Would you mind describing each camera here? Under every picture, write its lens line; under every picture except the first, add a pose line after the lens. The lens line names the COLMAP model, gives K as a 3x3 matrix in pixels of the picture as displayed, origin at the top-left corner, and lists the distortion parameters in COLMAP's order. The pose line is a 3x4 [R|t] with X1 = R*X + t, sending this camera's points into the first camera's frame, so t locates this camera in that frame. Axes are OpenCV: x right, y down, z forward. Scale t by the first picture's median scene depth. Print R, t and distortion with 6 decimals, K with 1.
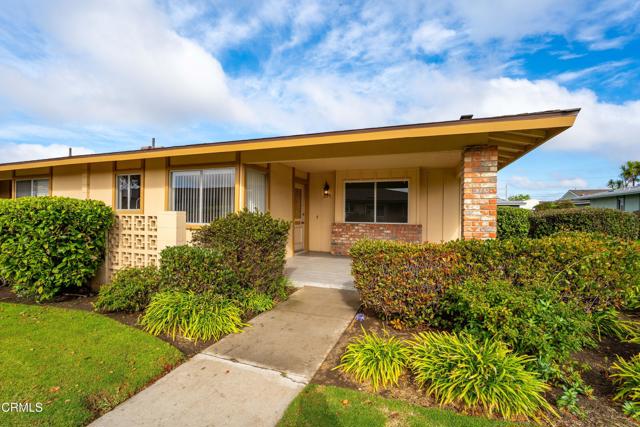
lens RADIAL K [[300.3, 0, 320.4], [0, 300.3, 209.0], [0, 0, 1]] dist [-0.020579, 0.001227]
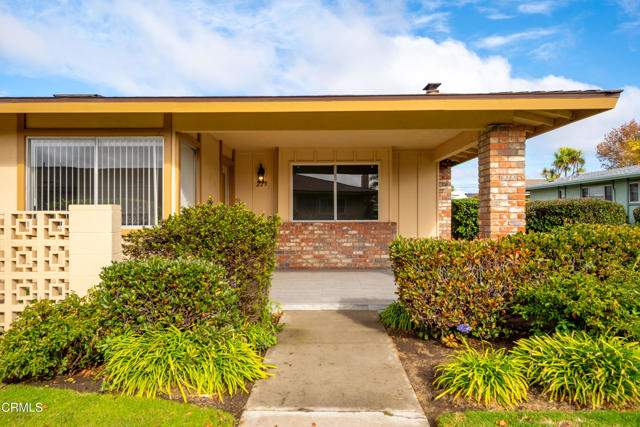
lens RADIAL K [[442.6, 0, 319.4], [0, 442.6, 208.0], [0, 0, 1]] dist [0.022728, -0.006476]
pose [[0.940349, -0.010911, 0.340037, -0.287026], [0.008923, 0.999933, 0.007409, 0.008152], [-0.340095, -0.003933, 0.940383, -0.004471]]
